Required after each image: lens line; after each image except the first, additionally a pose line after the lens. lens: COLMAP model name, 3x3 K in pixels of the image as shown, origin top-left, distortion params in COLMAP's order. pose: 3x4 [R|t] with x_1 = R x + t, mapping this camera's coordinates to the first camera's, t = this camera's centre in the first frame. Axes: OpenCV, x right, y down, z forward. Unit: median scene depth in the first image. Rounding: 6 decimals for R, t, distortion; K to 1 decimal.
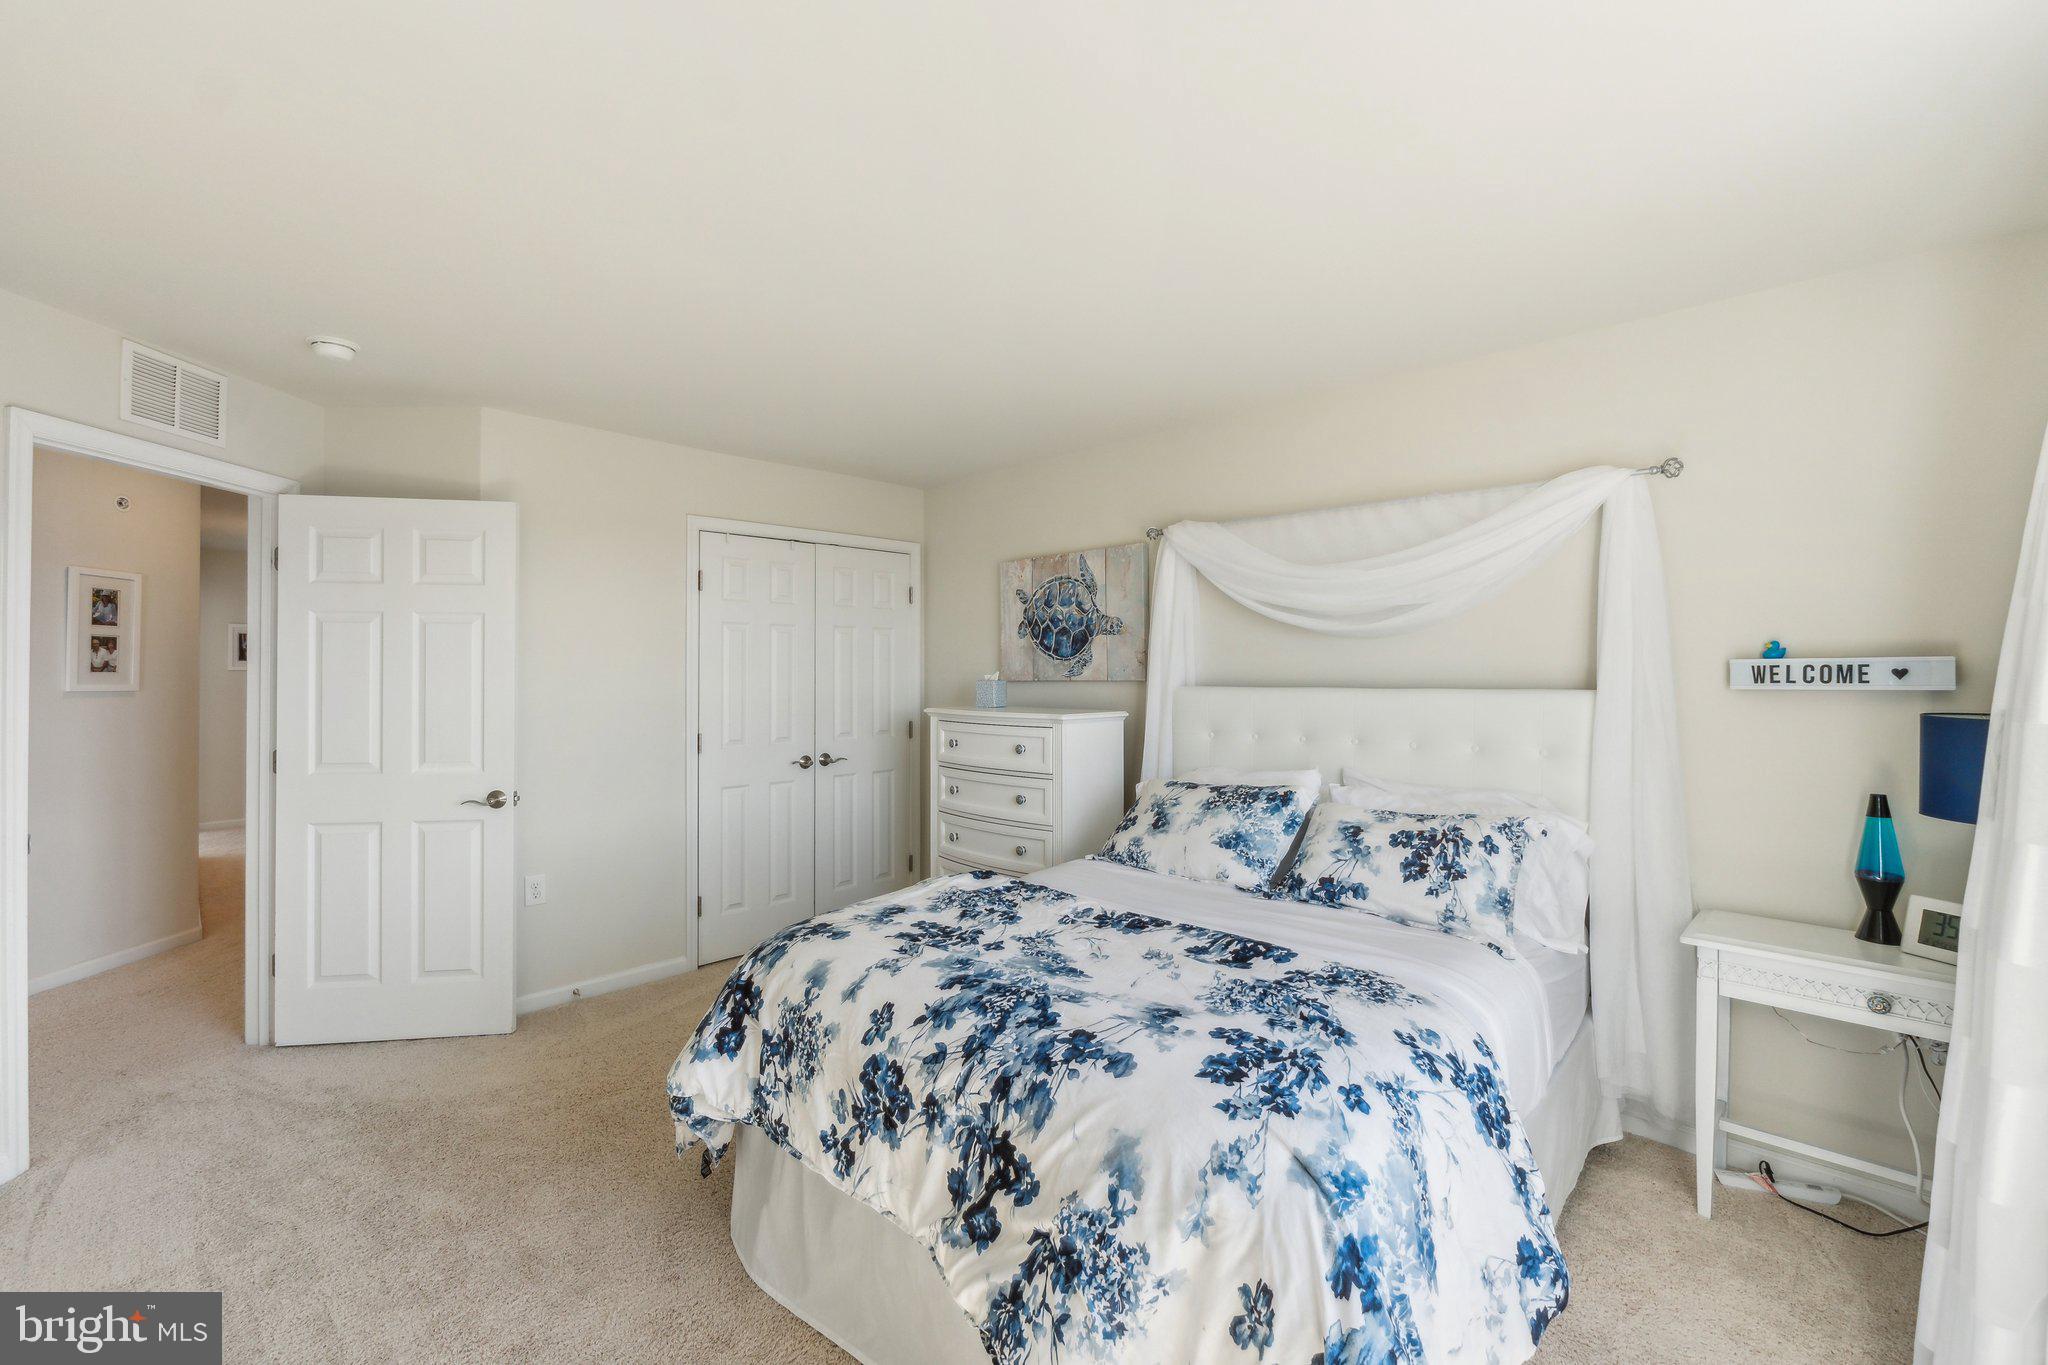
lens RADIAL K [[856.4, 0, 1036.7], [0, 856.4, 669.0], [0, 0, 1]] dist [-0.011430, 0.000484]
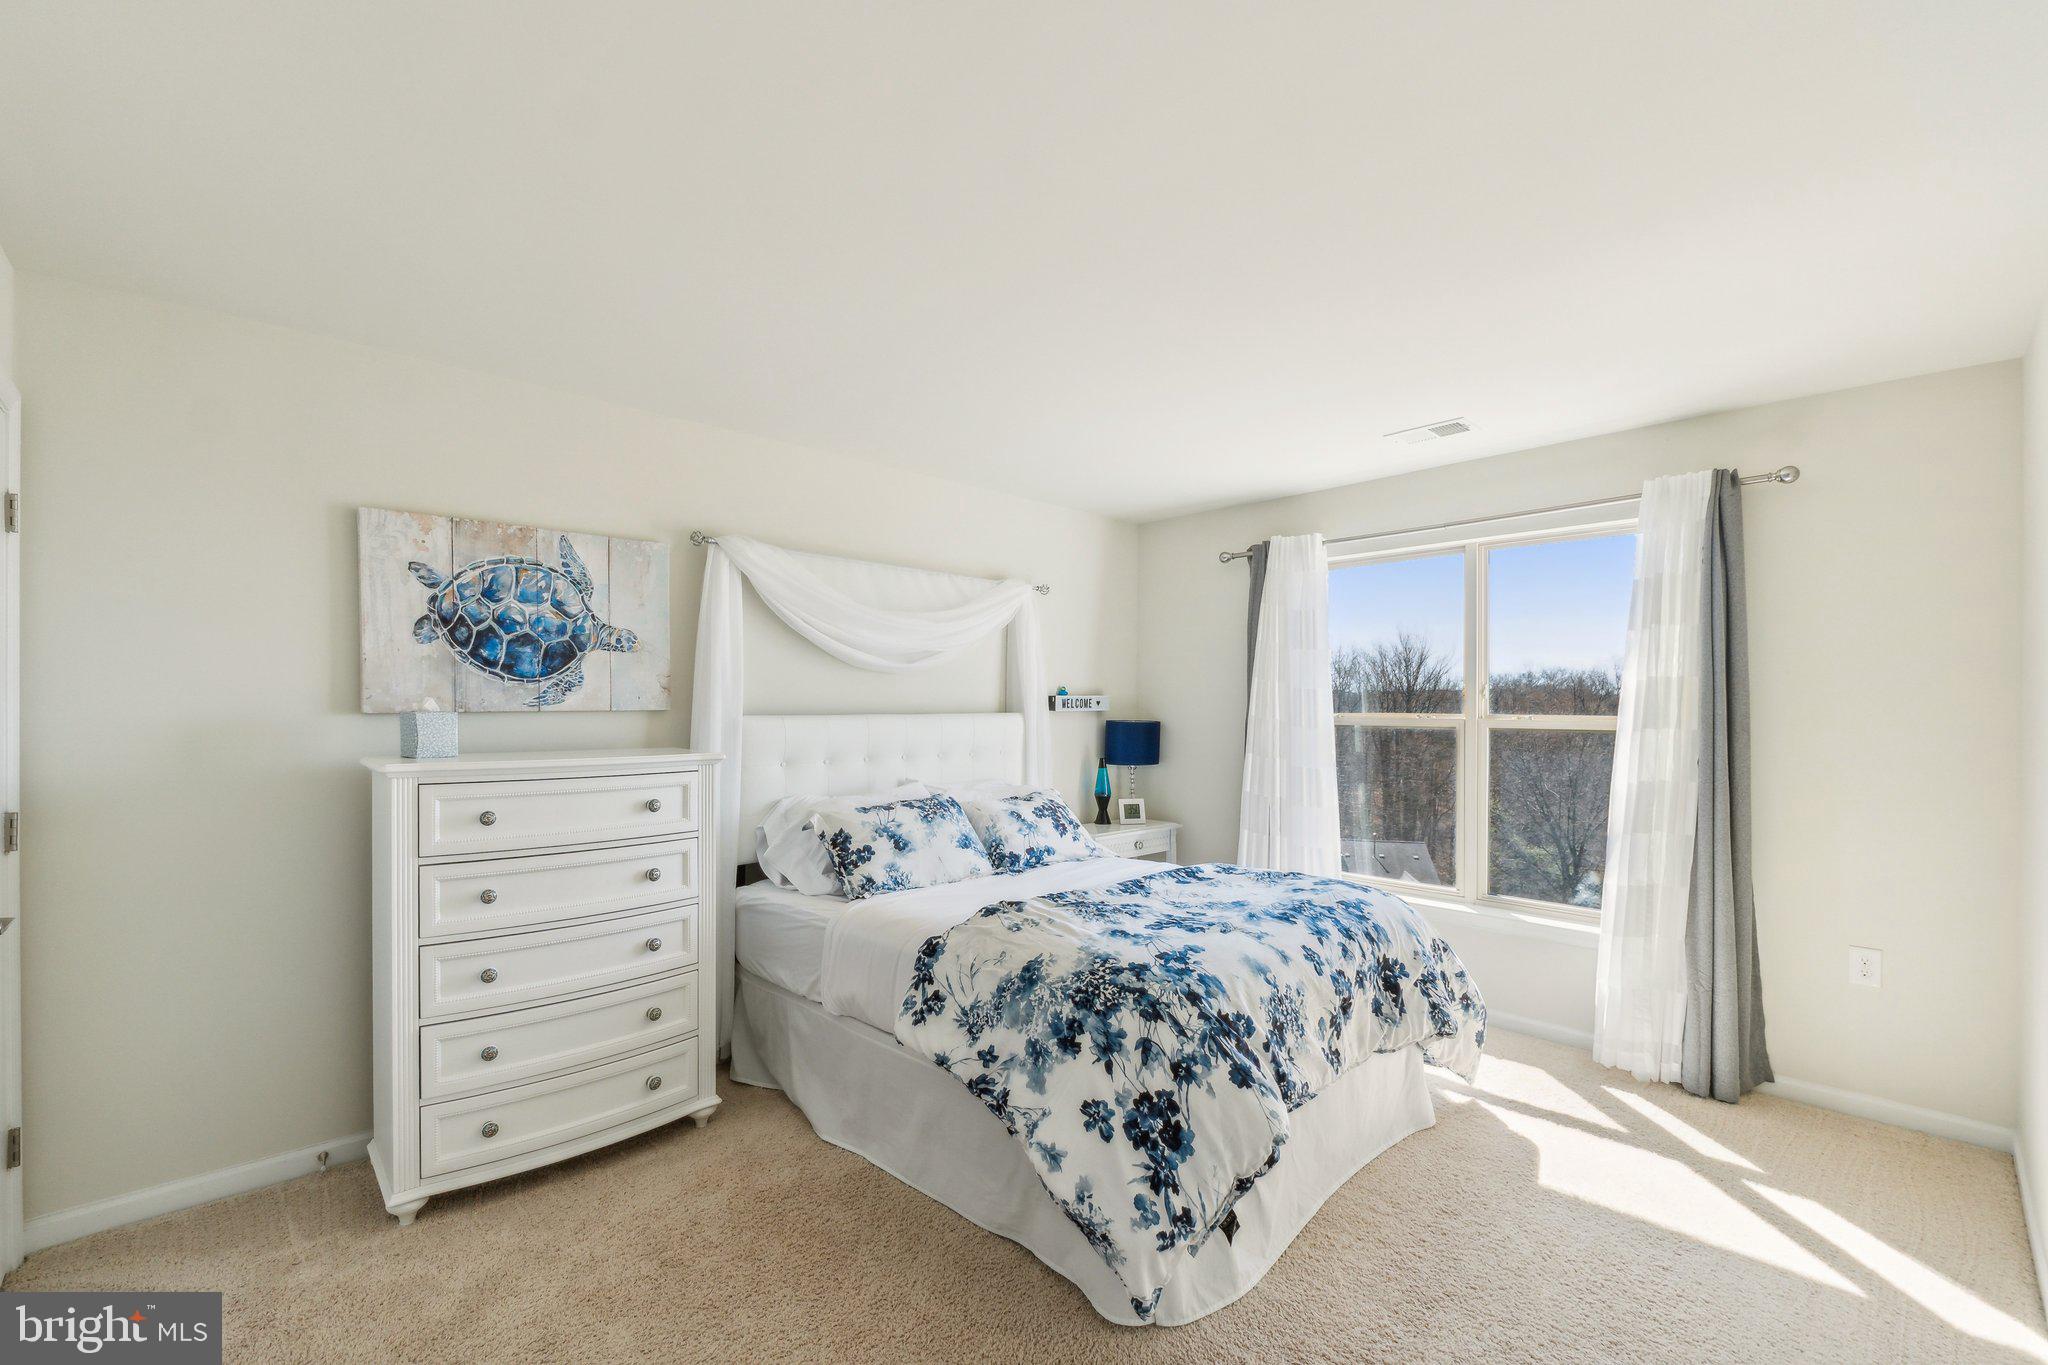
lens RADIAL K [[856.4, 0, 1014.1], [0, 856.4, 719.0], [0, 0, 1]] dist [-0.011430, 0.000484]
pose [[0.046823, -0.016107, 0.998773, -0.723161], [-0.007126, 0.999839, 0.016458, 0.006326], [-0.998878, -0.007888, 0.046700, 0.656799]]
